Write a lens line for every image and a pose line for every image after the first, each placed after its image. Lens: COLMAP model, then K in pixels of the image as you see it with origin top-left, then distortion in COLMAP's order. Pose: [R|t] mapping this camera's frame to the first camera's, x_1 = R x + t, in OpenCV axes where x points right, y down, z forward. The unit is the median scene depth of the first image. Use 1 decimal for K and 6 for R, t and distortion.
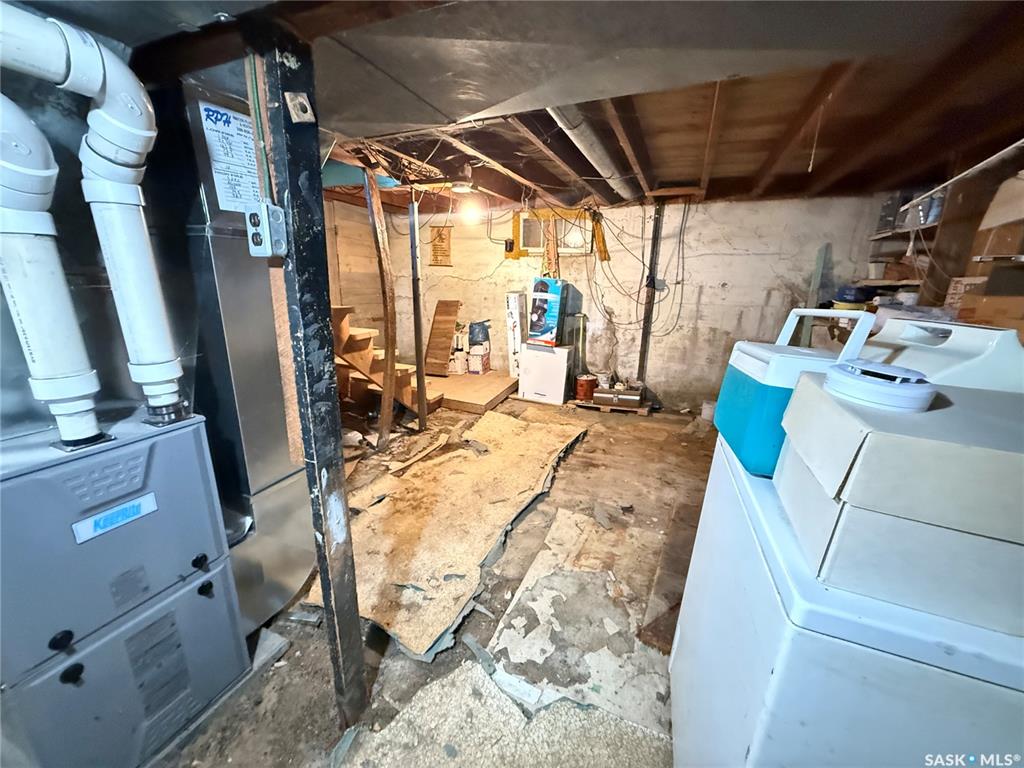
lens RADIAL K [[406.6, 0, 509.7], [0, 406.6, 383.4], [0, 0, 1]] dist [-0.001645, -0.000072]
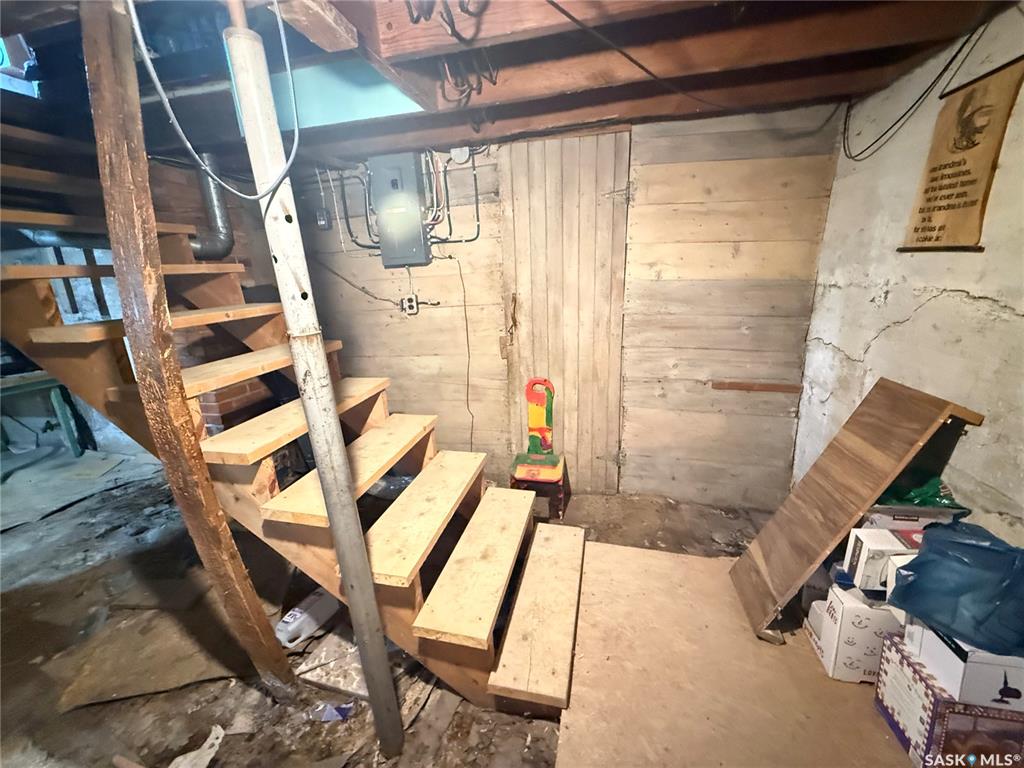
lens RADIAL K [[406.6, 0, 510.6], [0, 406.6, 381.5], [0, 0, 1]] dist [-0.001645, -0.000072]
pose [[0.175143, 0.242707, -0.954158, 0.044977], [-0.214857, 0.955202, 0.203534, -0.209532], [0.960813, 0.169360, 0.219444, 0.718186]]
